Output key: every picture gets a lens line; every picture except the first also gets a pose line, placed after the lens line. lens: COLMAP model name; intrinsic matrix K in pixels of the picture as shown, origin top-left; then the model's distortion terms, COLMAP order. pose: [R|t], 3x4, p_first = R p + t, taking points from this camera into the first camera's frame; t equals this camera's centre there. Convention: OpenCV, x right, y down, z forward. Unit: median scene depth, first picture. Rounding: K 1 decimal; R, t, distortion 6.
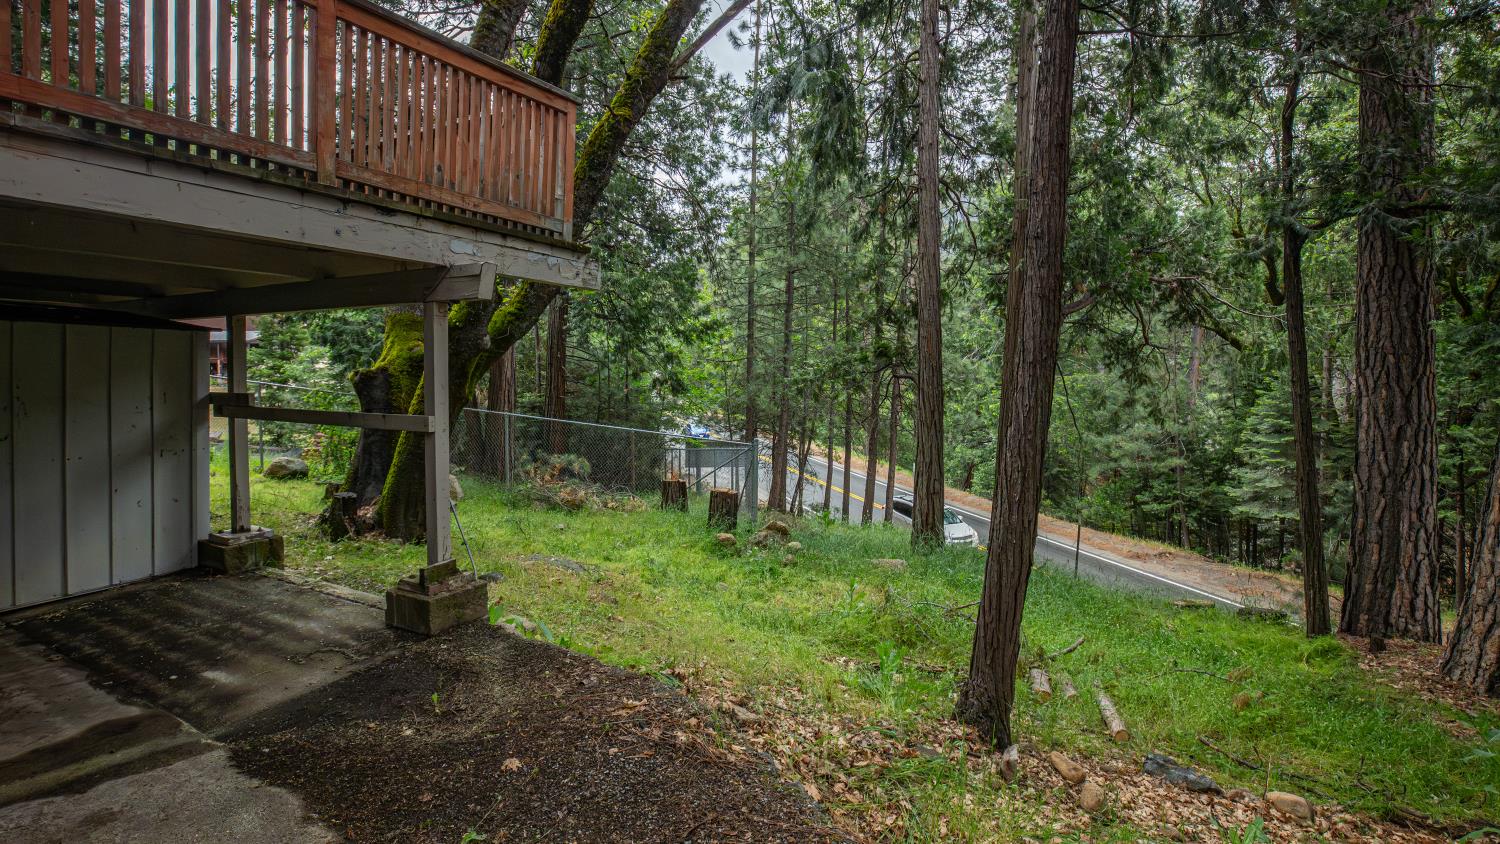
lens RADIAL K [[712.8, 0, 770.7], [0, 712.8, 392.8], [0, 0, 1]] dist [-0.003286, -0.000341]
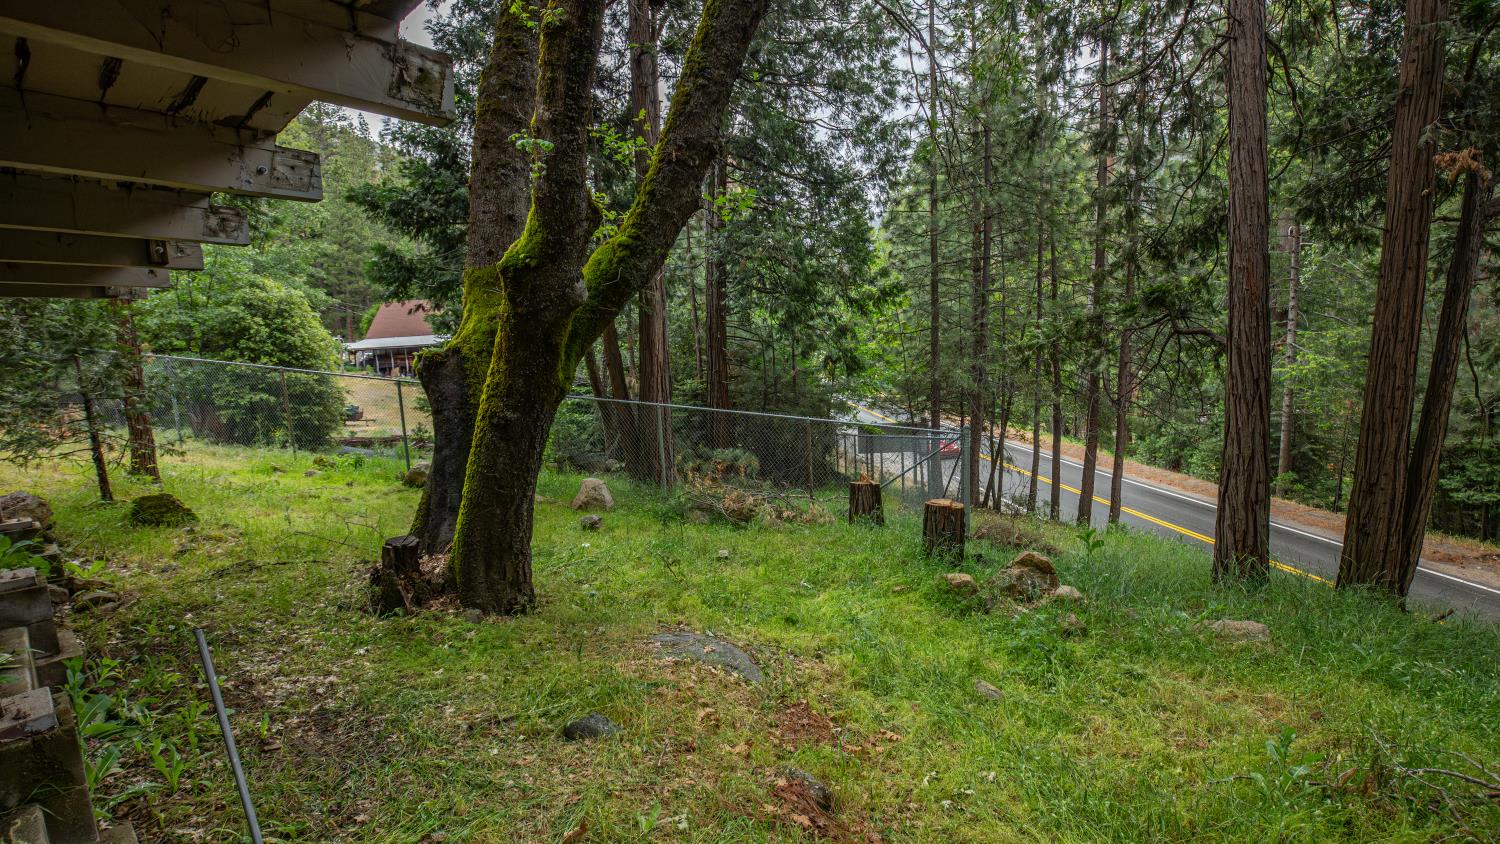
lens RADIAL K [[704.9, 0, 750.8], [0, 704.9, 428.7], [0, 0, 1]] dist [-0.023834, 0.000119]
pose [[0.967122, -0.025174, -0.253065, -0.036531], [0.044447, 0.996505, 0.070733, 0.002534], [0.250400, -0.079655, 0.964860, 0.143286]]
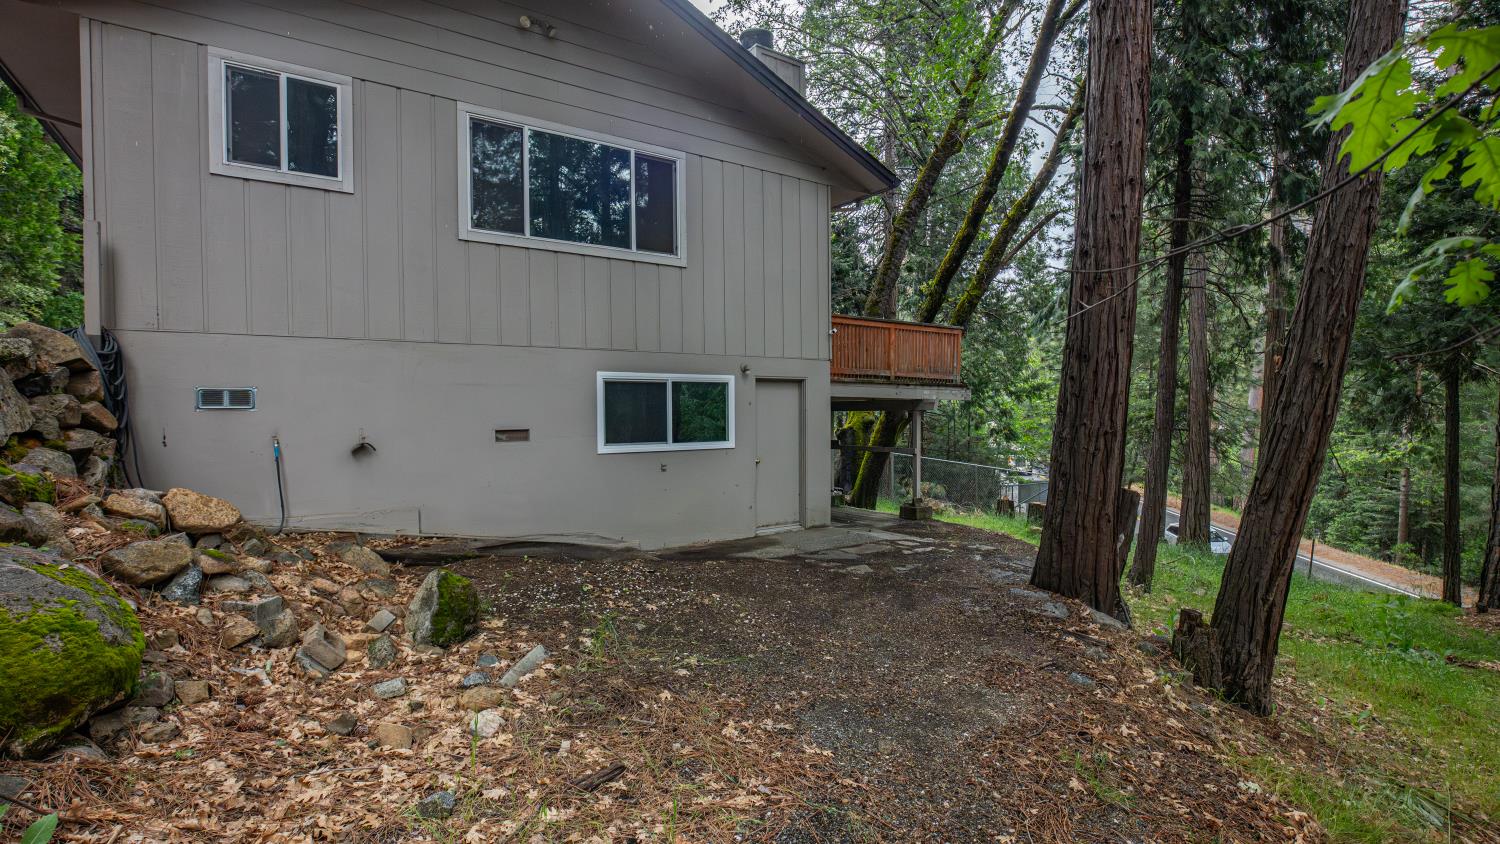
lens RADIAL K [[704.9, 0, 750.8], [0, 704.9, 428.7], [0, 0, 1]] dist [-0.023834, 0.000119]
pose [[0.881988, -0.000707, -0.471271, 0.054823], [-0.005979, 0.999902, -0.012689, -0.001456], [0.471234, 0.014009, 0.881897, -0.344522]]
